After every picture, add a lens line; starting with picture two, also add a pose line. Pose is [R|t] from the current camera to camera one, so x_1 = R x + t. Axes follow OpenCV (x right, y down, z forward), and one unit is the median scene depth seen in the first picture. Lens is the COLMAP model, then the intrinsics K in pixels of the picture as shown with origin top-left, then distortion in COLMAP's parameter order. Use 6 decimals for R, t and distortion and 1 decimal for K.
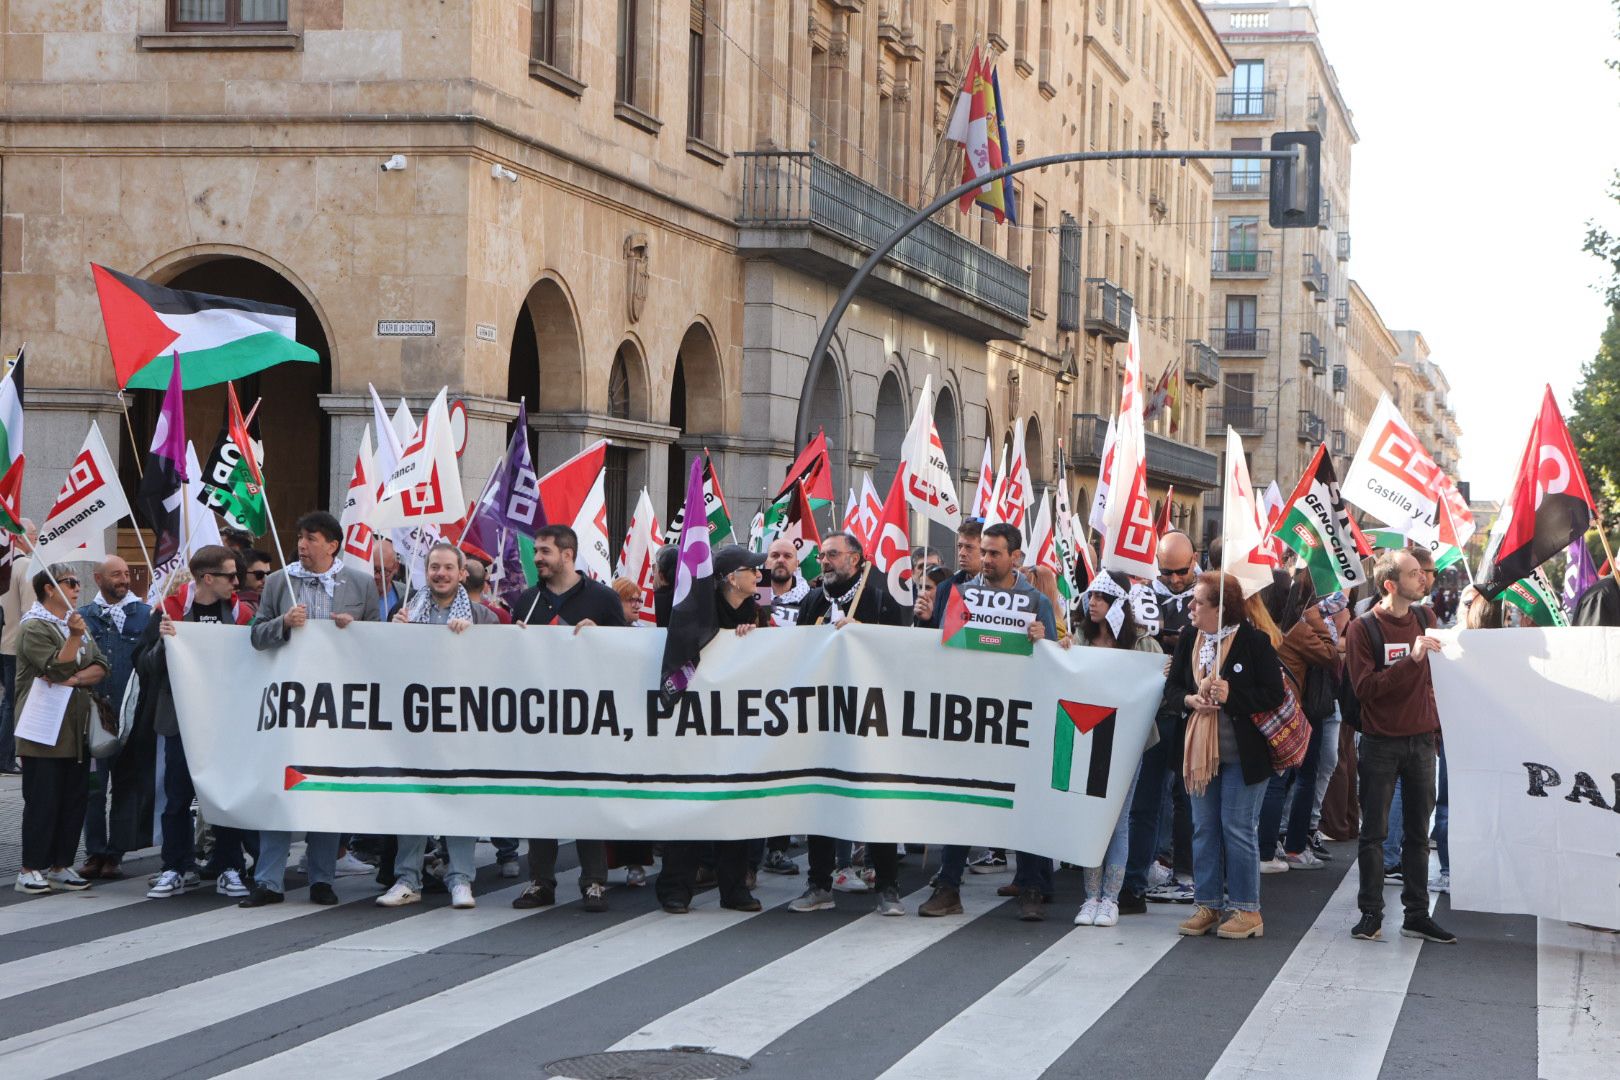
lens RADIAL K [[3308.0, 0, 810.0], [0, 3308.0, 540.0], [0, 0, 1]] dist [0.196208, 0.023338]
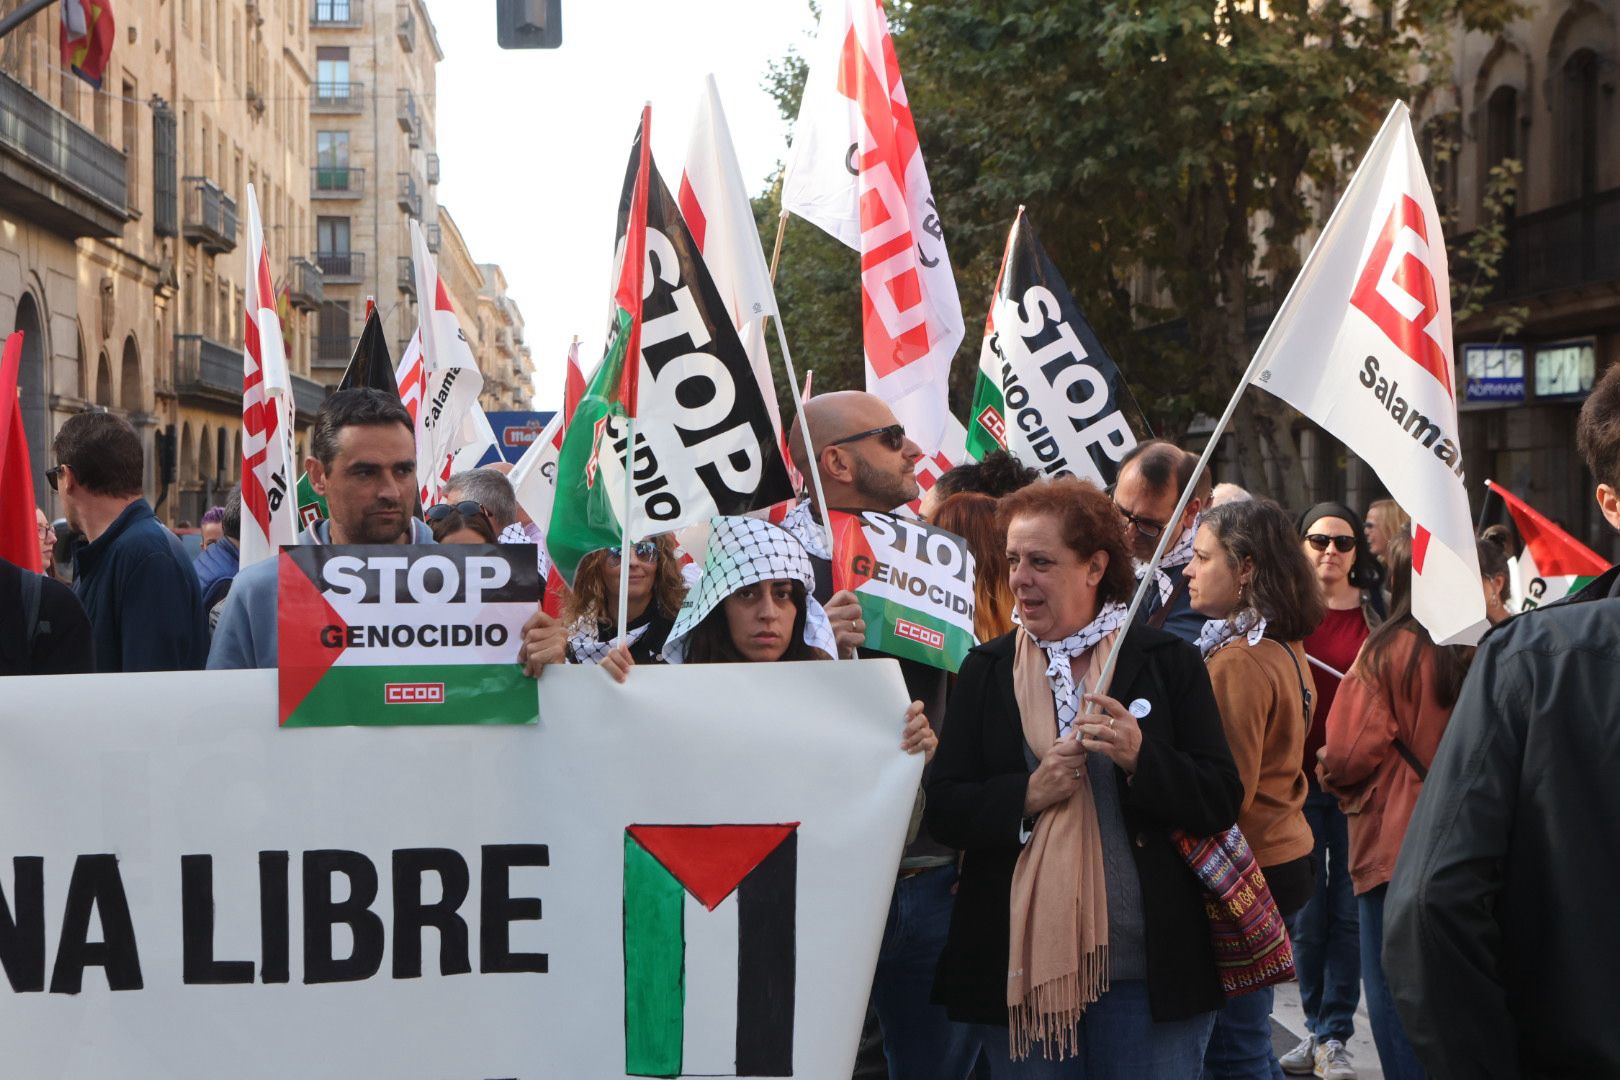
lens RADIAL K [[2658.2, 0, 714.8], [0, 2658.2, 540.6], [0, 0, 1]] dist [0.079103, -0.022255]
pose [[0.951012, -0.034575, 0.307215, -0.001455], [0.028869, 0.999316, 0.023100, 0.003227], [-0.307804, -0.013099, 0.951360, 0.275031]]
